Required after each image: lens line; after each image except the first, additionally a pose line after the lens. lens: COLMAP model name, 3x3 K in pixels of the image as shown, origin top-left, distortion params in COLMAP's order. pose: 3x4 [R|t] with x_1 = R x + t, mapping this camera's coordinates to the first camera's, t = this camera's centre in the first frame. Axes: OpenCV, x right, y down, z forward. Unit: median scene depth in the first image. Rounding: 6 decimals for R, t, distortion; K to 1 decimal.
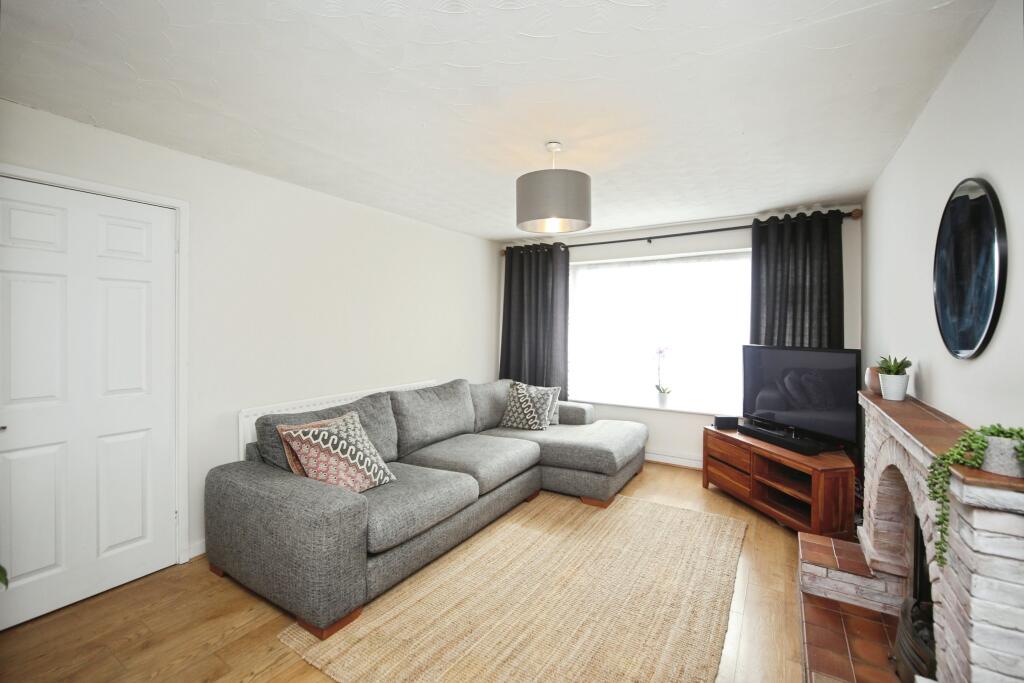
lens RADIAL K [[433.7, 0, 510.1], [0, 433.7, 325.4], [0, 0, 1]] dist [-0.000097, 0.000088]
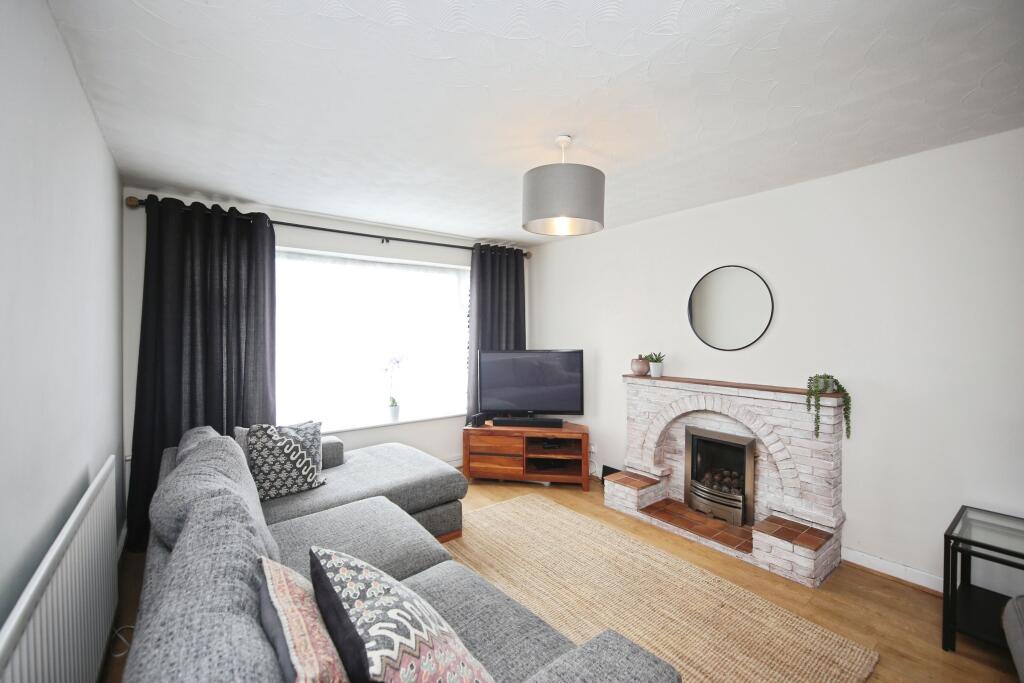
lens RADIAL K [[438.7, 0, 514.6], [0, 438.7, 333.2], [0, 0, 1]] dist [-0.000001, -0.000040]
pose [[0.350917, -0.008947, 0.936364, -0.501843], [-0.006457, 0.999907, 0.011974, -0.016174], [-0.936384, -0.010248, 0.350827, 0.474648]]
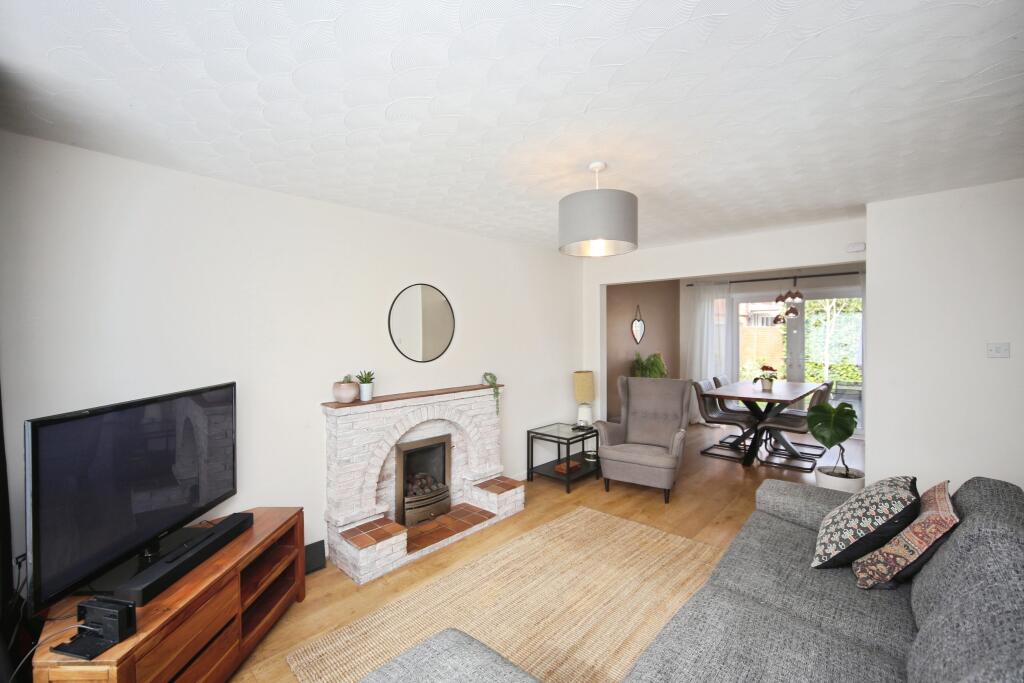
lens RADIAL K [[430.9, 0, 515.3], [0, 430.9, 338.2], [0, 0, 1]] dist [0.000731, 0.000062]
pose [[-0.984956, -0.003018, 0.172781, 0.070686], [-0.003511, 0.999991, -0.002546, -0.024022], [-0.172772, -0.003114, -0.984957, 1.221221]]
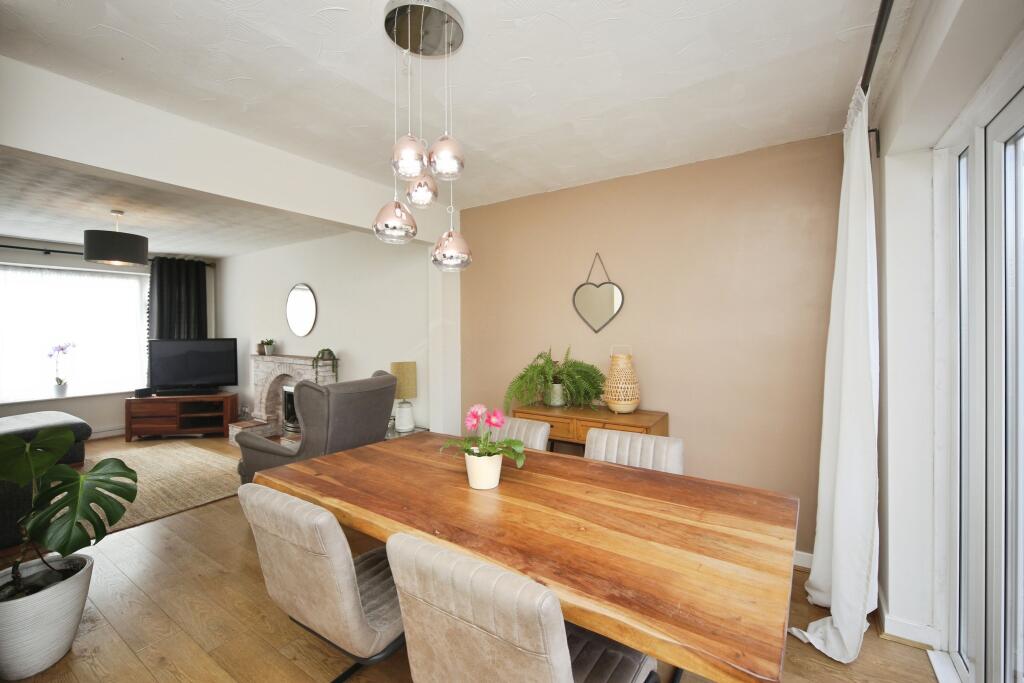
lens RADIAL K [[433.7, 0, 510.1], [0, 433.7, 325.4], [0, 0, 1]] dist [-0.000097, 0.000088]
pose [[0.035773, -0.009078, 0.999319, -0.869616], [-0.006676, 0.999934, 0.009323, -0.025667], [-0.999338, -0.007005, 0.035710, -0.282078]]
